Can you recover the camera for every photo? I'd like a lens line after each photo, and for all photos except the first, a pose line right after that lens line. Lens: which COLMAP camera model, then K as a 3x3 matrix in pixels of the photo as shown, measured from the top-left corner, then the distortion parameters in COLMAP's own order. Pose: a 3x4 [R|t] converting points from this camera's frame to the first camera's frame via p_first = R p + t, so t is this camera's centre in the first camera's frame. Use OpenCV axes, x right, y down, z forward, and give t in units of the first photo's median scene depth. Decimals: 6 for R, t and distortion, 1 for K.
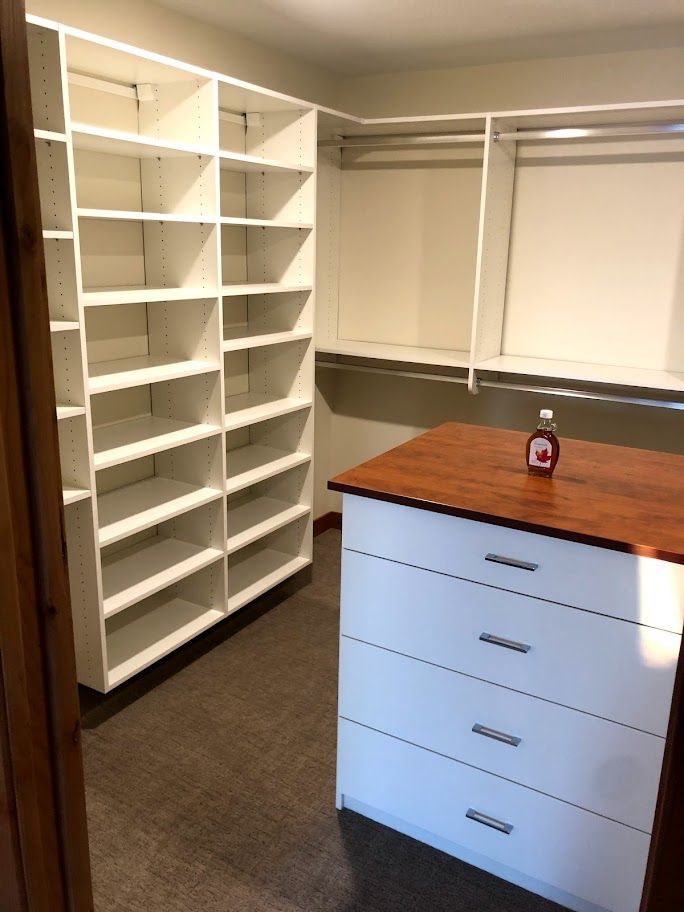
lens RADIAL K [[726.1, 0, 346.8], [0, 726.1, 453.8], [0, 0, 1]] dist [0.015495, -0.003041]
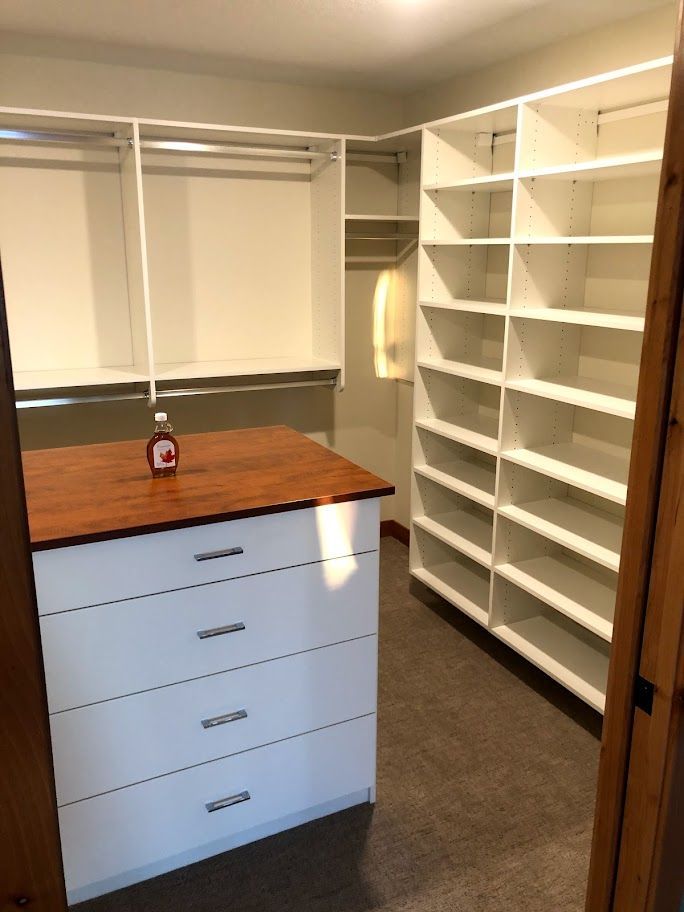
lens RADIAL K [[726.1, 0, 348.6], [0, 726.1, 455.4], [0, 0, 1]] dist [0.015495, -0.003041]
pose [[0.534779, -0.242356, 0.809490, -0.439774], [0.236523, 0.962625, 0.131948, -0.075548], [-0.811214, 0.120900, 0.572115, 0.193334]]
